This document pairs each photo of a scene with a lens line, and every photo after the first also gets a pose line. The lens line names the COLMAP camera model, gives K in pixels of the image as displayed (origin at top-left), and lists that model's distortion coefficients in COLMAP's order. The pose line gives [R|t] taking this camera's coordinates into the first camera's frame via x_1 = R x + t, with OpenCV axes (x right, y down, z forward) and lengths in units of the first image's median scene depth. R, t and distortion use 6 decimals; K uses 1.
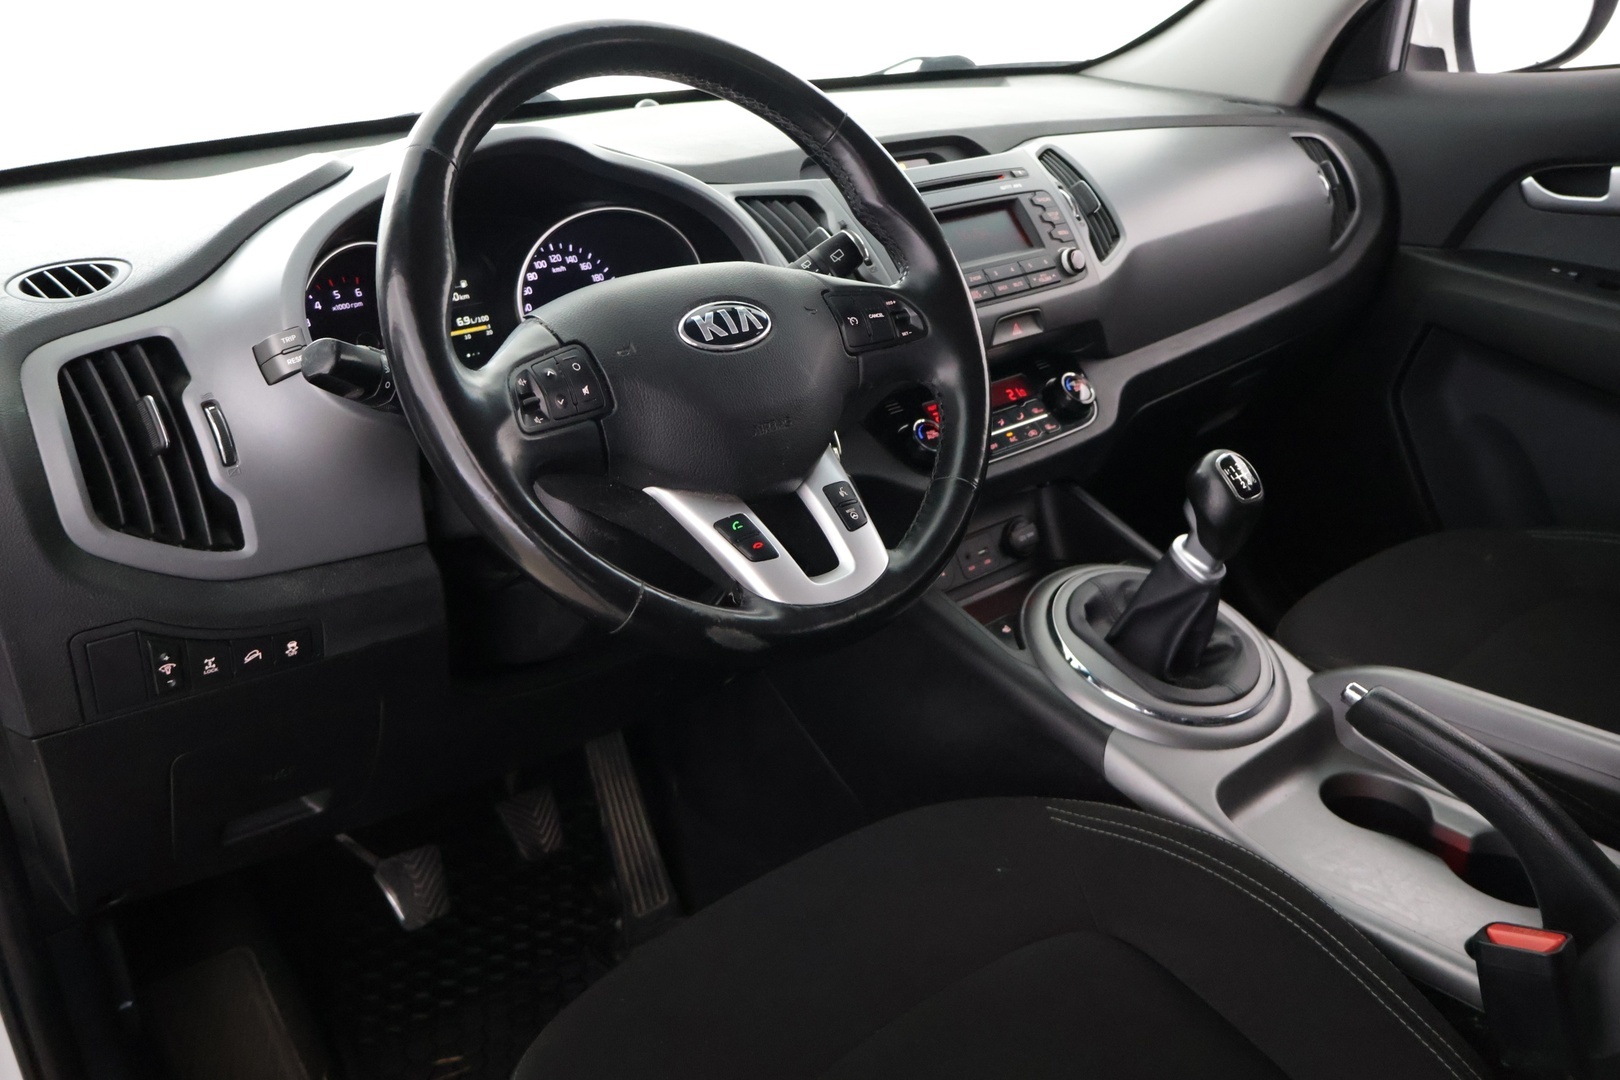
lens RADIAL K [[1366.2, 0, 808.8], [0, 1366.2, 544.0], [0, 0, 1]] dist [-0.002925, 0.010477]
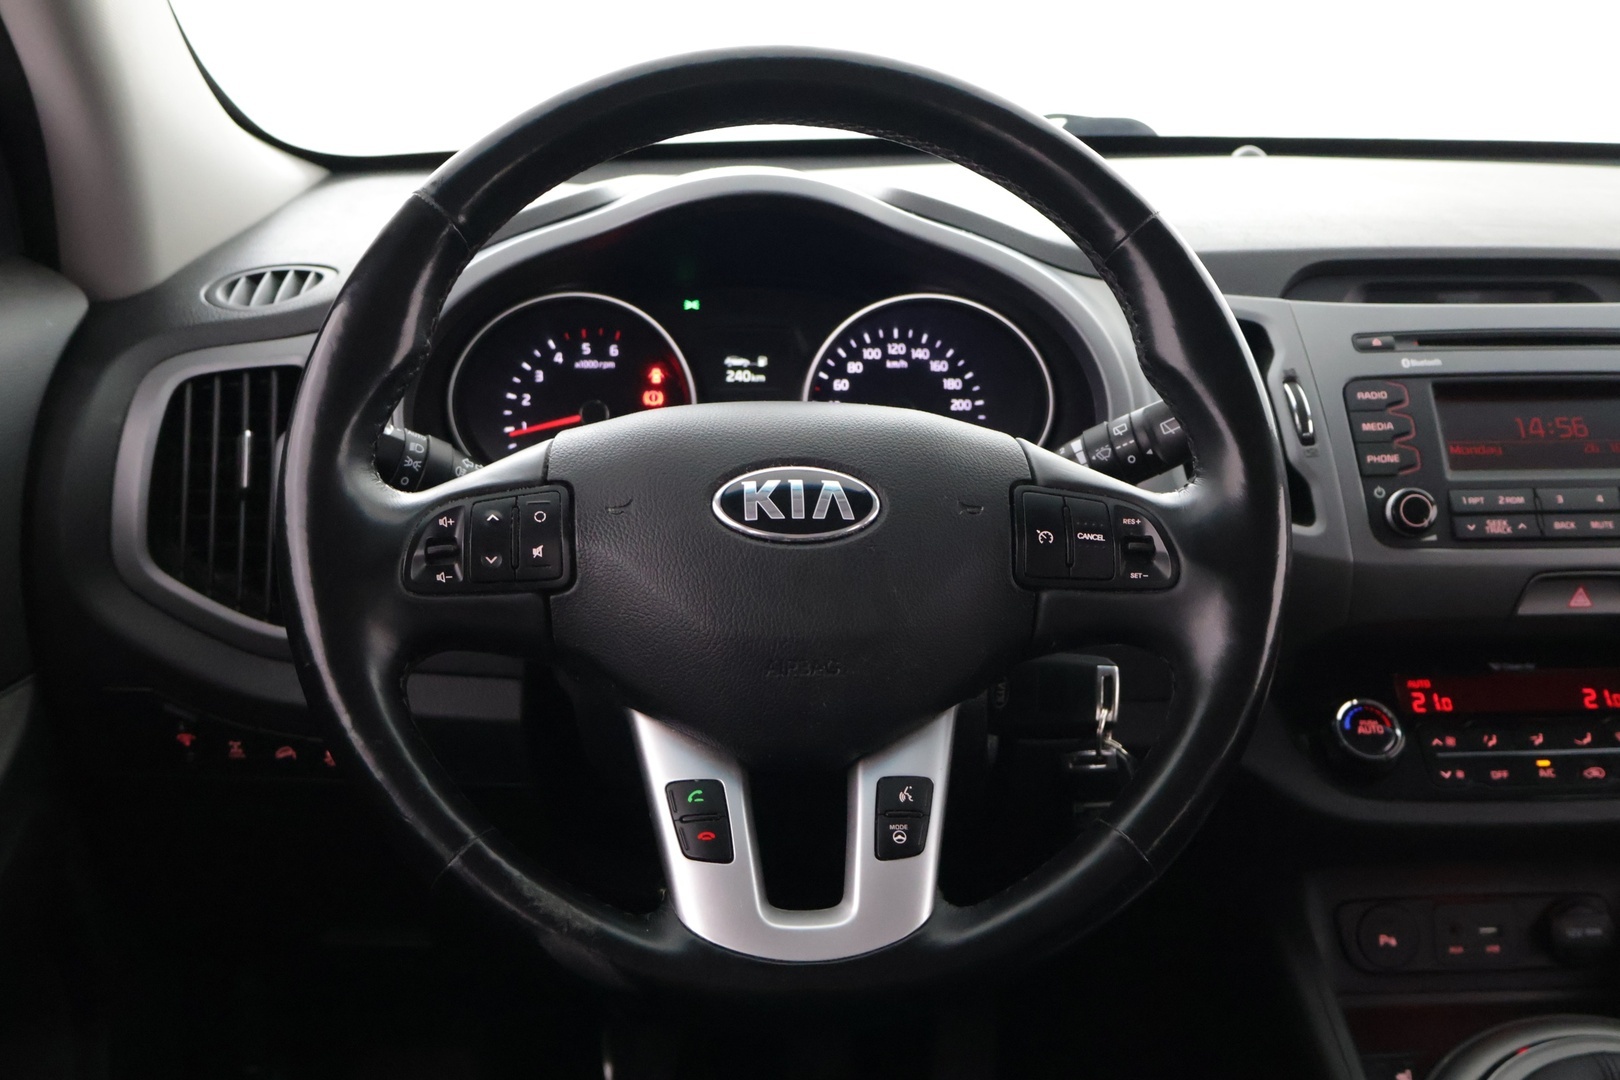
lens RADIAL K [[1624.4, 0, 809.6], [0, 1624.4, 538.5], [0, 0, 1]] dist [0.012788, 0.000000]
pose [[0.801538, 0.238601, -0.548275, 0.272144], [-0.263877, 0.963966, 0.033735, -0.121105], [0.536568, 0.117637, 0.835617, 0.236731]]
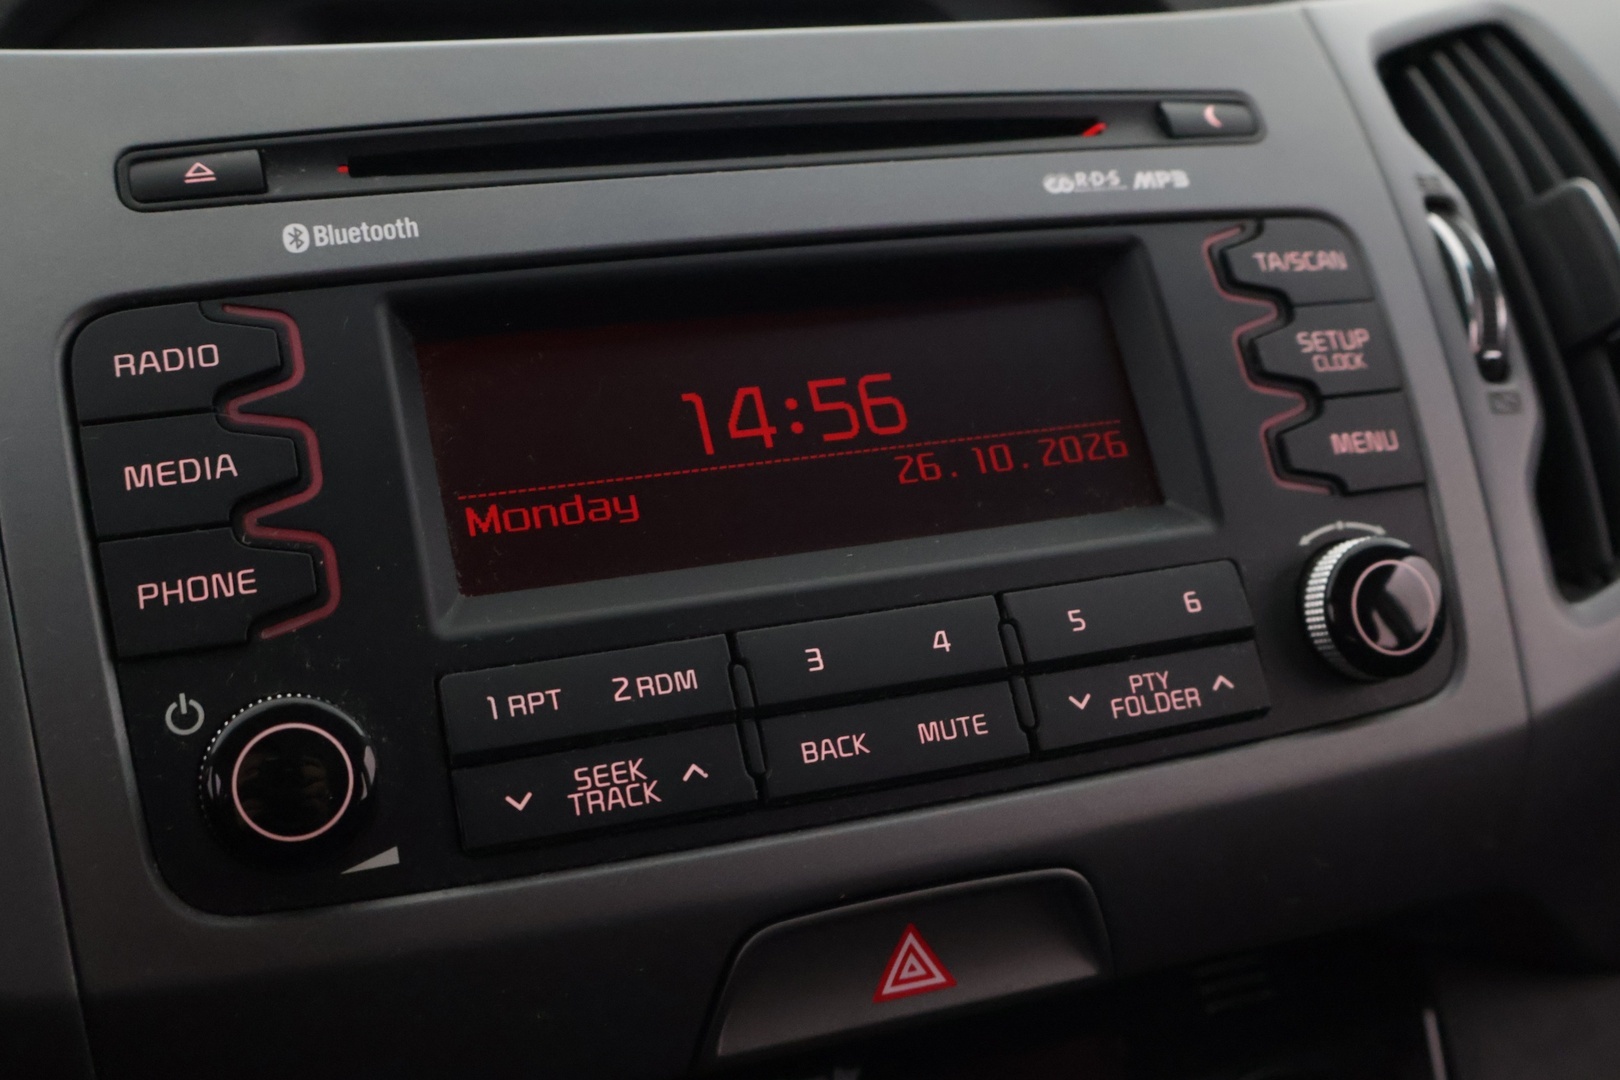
lens RADIAL K [[1858.5, 0, 804.1], [0, 1858.5, 549.4], [0, 0, 1]] dist [0.019641, 0.000000]
pose [[0.931516, 0.172848, -0.320002, 0.214661], [-0.173153, 0.984504, 0.027731, -0.222302], [0.319837, 0.029578, 0.947011, 0.778390]]
